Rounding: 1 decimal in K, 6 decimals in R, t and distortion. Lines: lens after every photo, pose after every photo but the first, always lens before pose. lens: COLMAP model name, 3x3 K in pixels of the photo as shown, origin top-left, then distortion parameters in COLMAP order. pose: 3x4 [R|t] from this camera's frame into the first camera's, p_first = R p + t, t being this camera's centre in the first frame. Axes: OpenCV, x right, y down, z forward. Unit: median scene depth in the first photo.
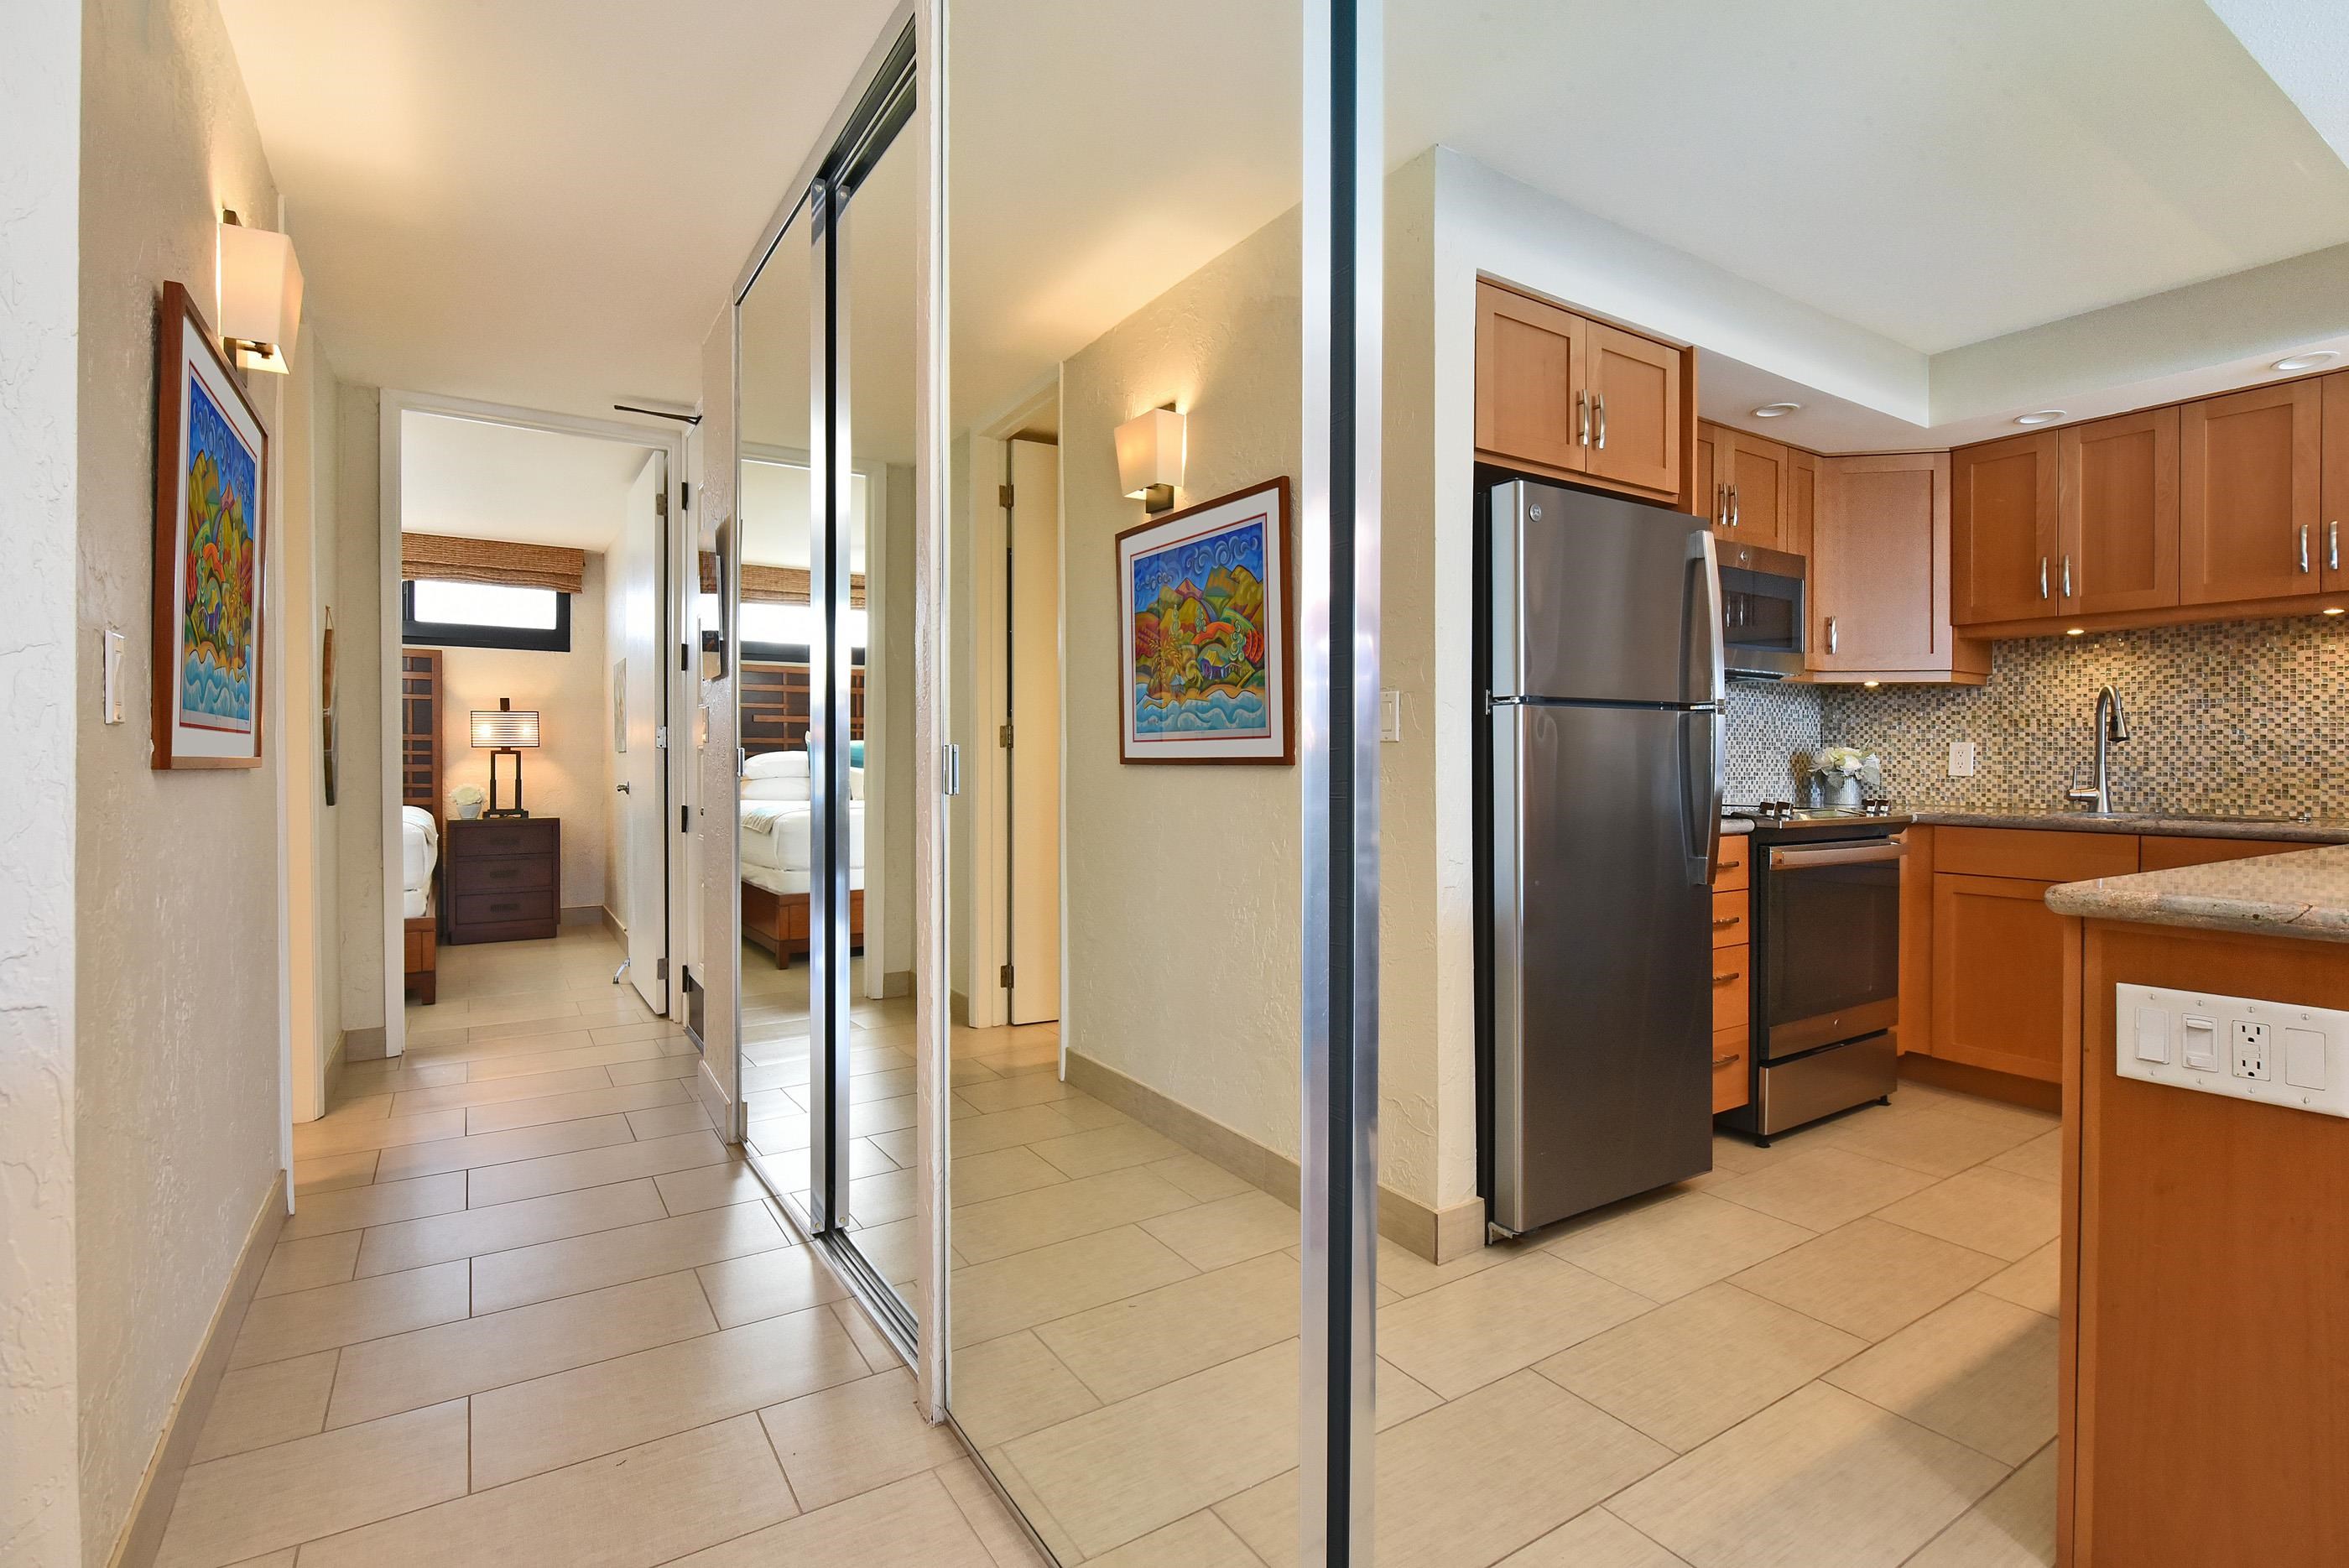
lens RADIAL K [[1098.5, 0, 1189.7], [0, 1098.5, 770.7], [0, 0, 1]] dist [-0.009532, -0.001219]
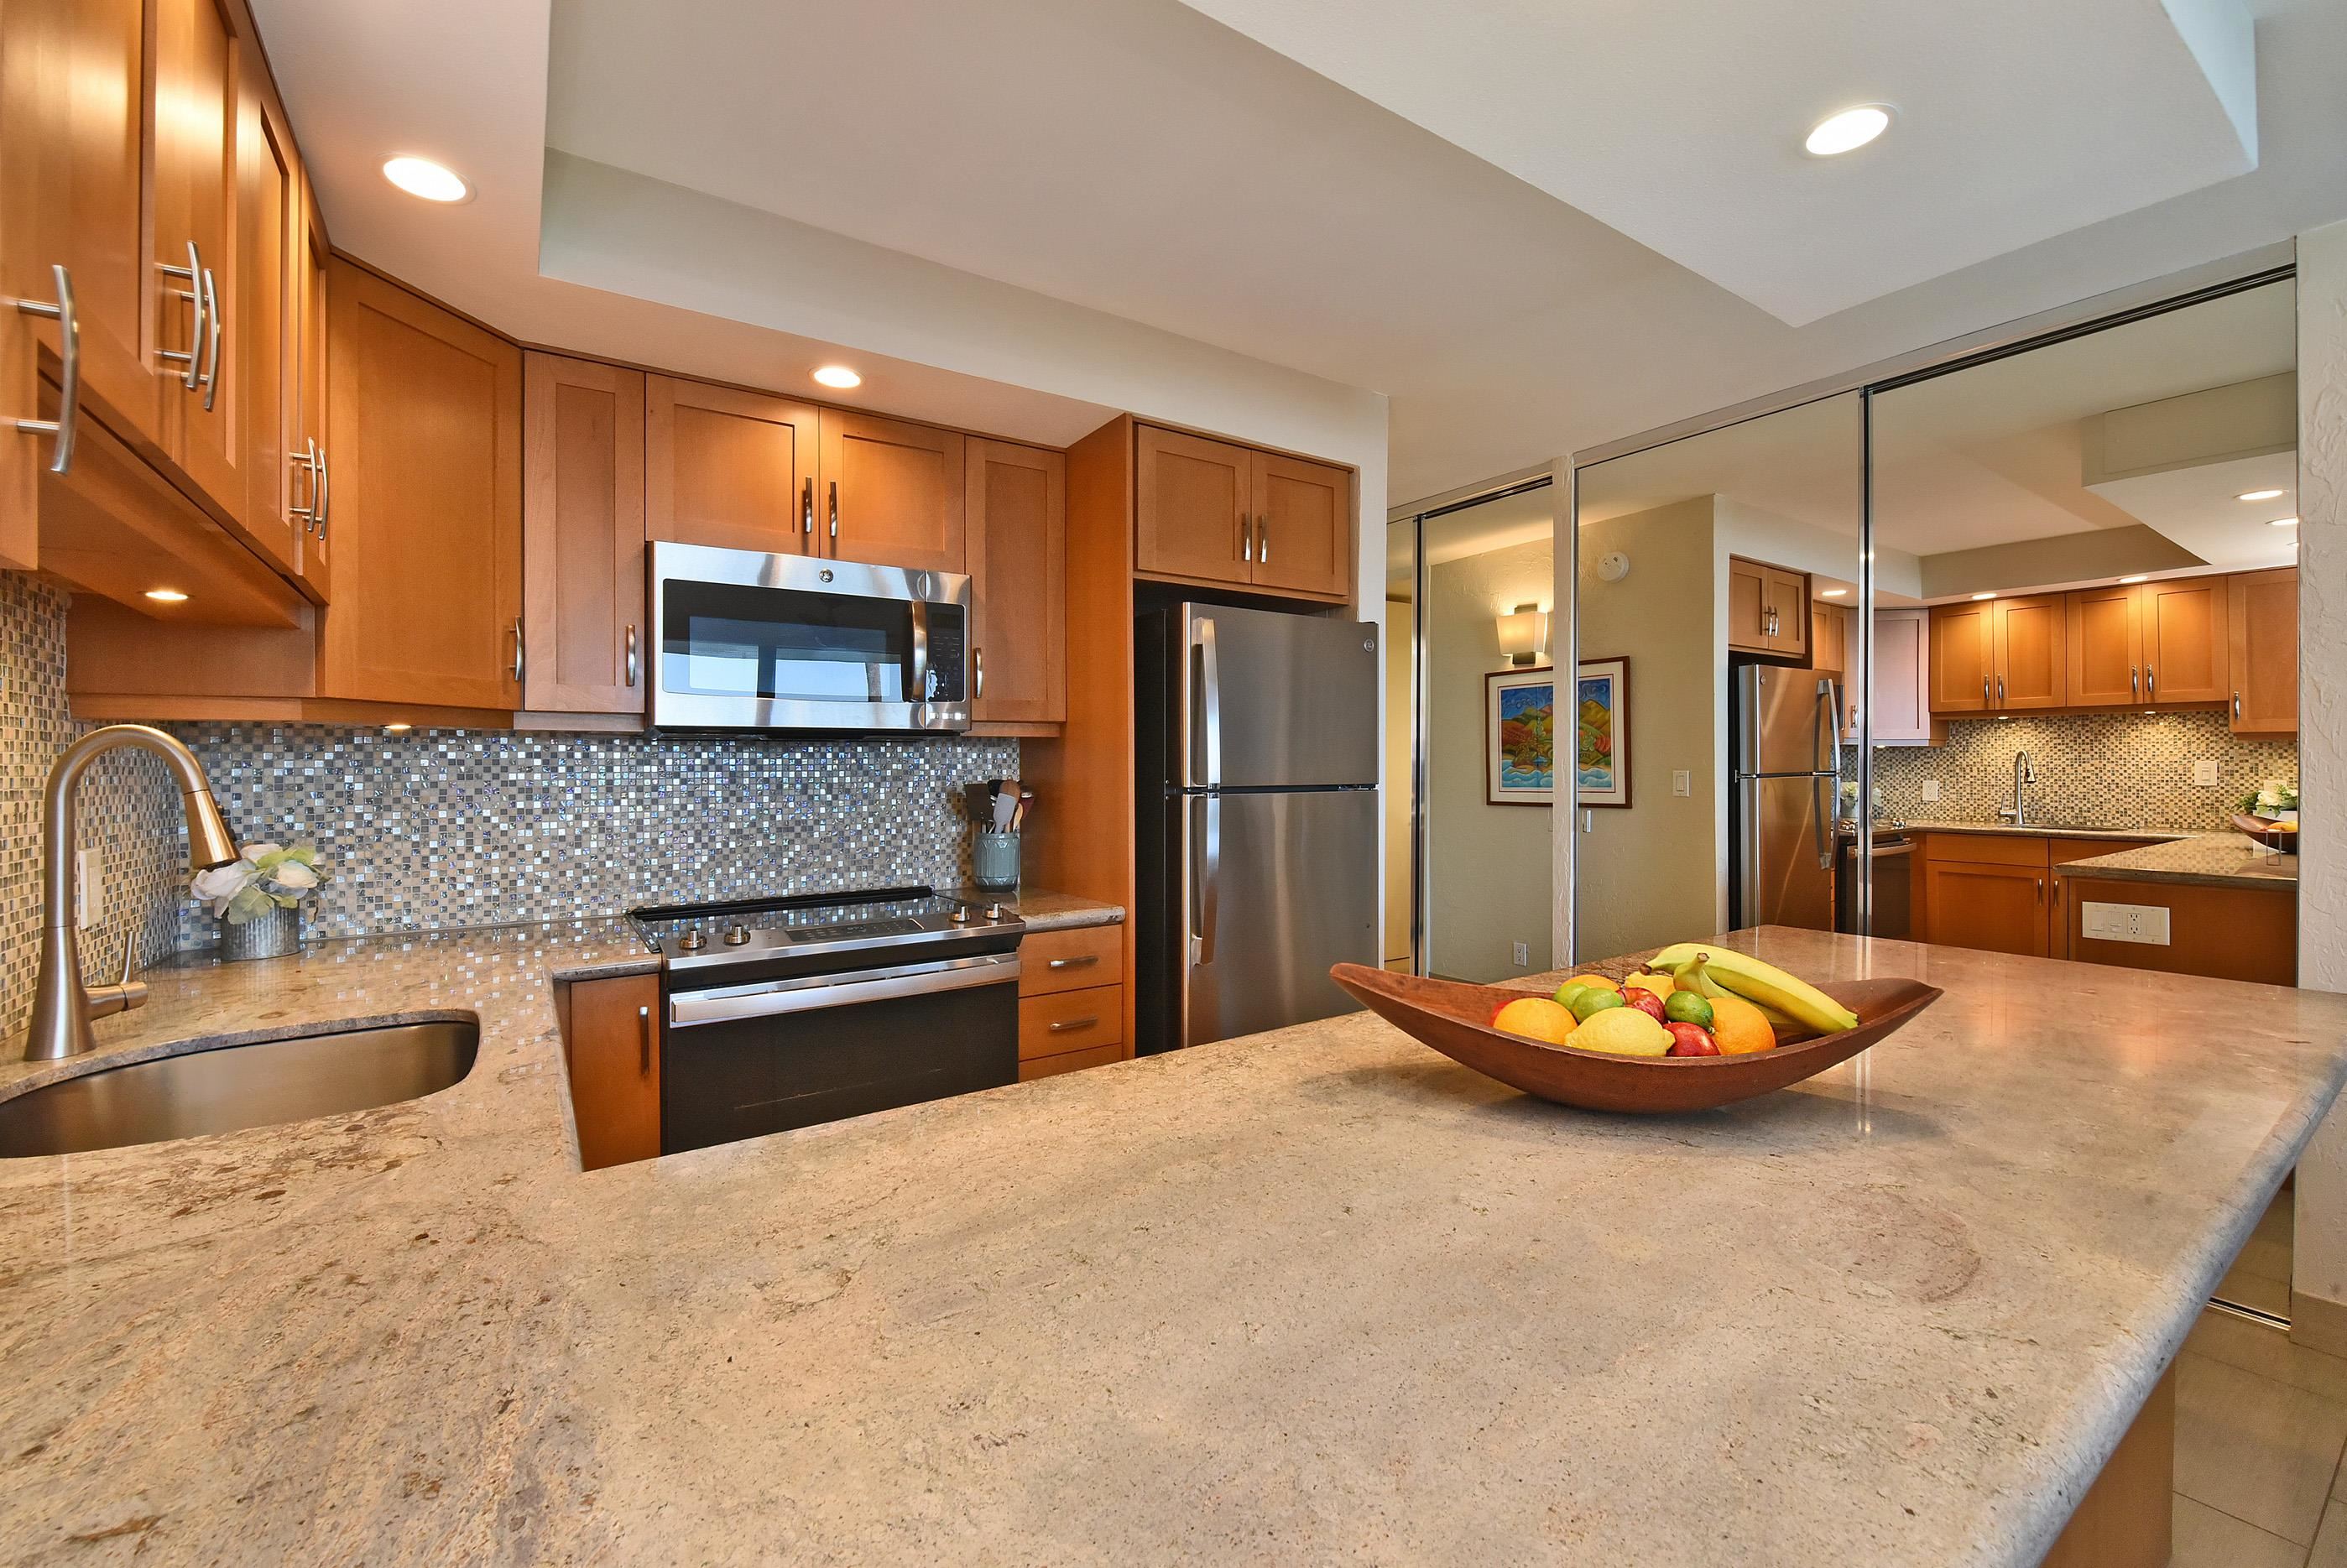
lens RADIAL K [[967.5, 0, 1199.8], [0, 967.5, 771.0], [0, 0, 1]] dist [-0.015563, 0.000338]
pose [[0.999273, -0.009277, 0.036969, -0.610439], [0.009647, 0.999905, -0.009855, -0.051114], [-0.036874, 0.010205, 0.999268, -0.547255]]
